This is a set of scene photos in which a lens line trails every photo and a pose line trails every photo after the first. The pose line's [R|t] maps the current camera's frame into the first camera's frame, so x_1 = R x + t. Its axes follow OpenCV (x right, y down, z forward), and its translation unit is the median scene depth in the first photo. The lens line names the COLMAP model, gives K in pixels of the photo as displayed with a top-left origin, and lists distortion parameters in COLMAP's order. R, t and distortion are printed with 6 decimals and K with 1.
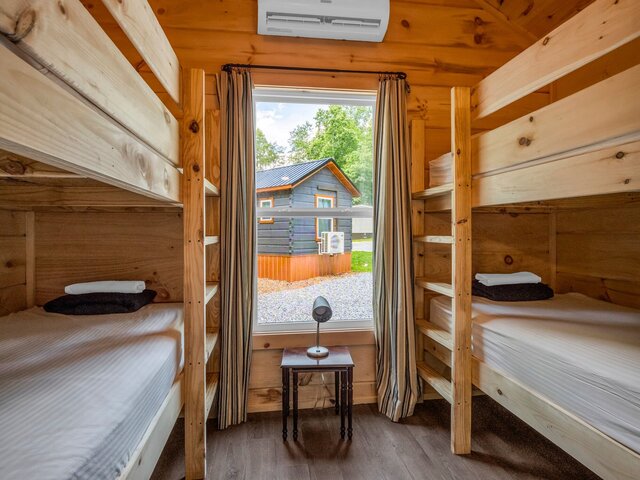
lens RADIAL K [[362.5, 0, 319.8], [0, 362.5, 237.2], [0, 0, 1]] dist [-0.008552, -0.001255]
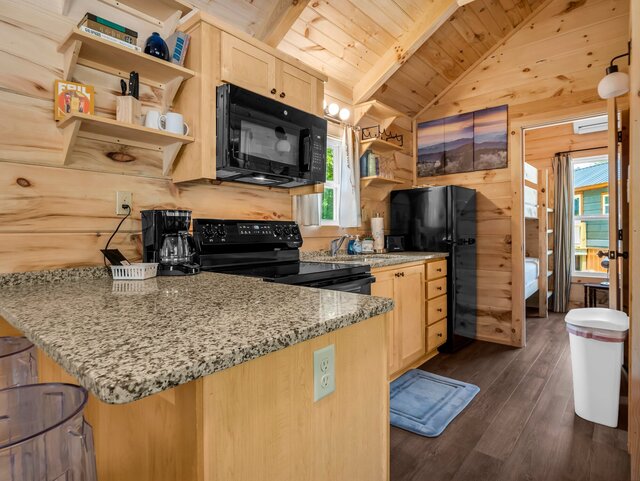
lens RADIAL K [[362.5, 0, 321.5], [0, 362.5, 236.7], [0, 0, 1]] dist [-0.008552, -0.001255]
pose [[0.660076, 0.003010, -0.751193, 0.537650], [0.001556, 0.999984, 0.005374, 0.030280], [0.751197, -0.004716, 0.660061, -1.849392]]
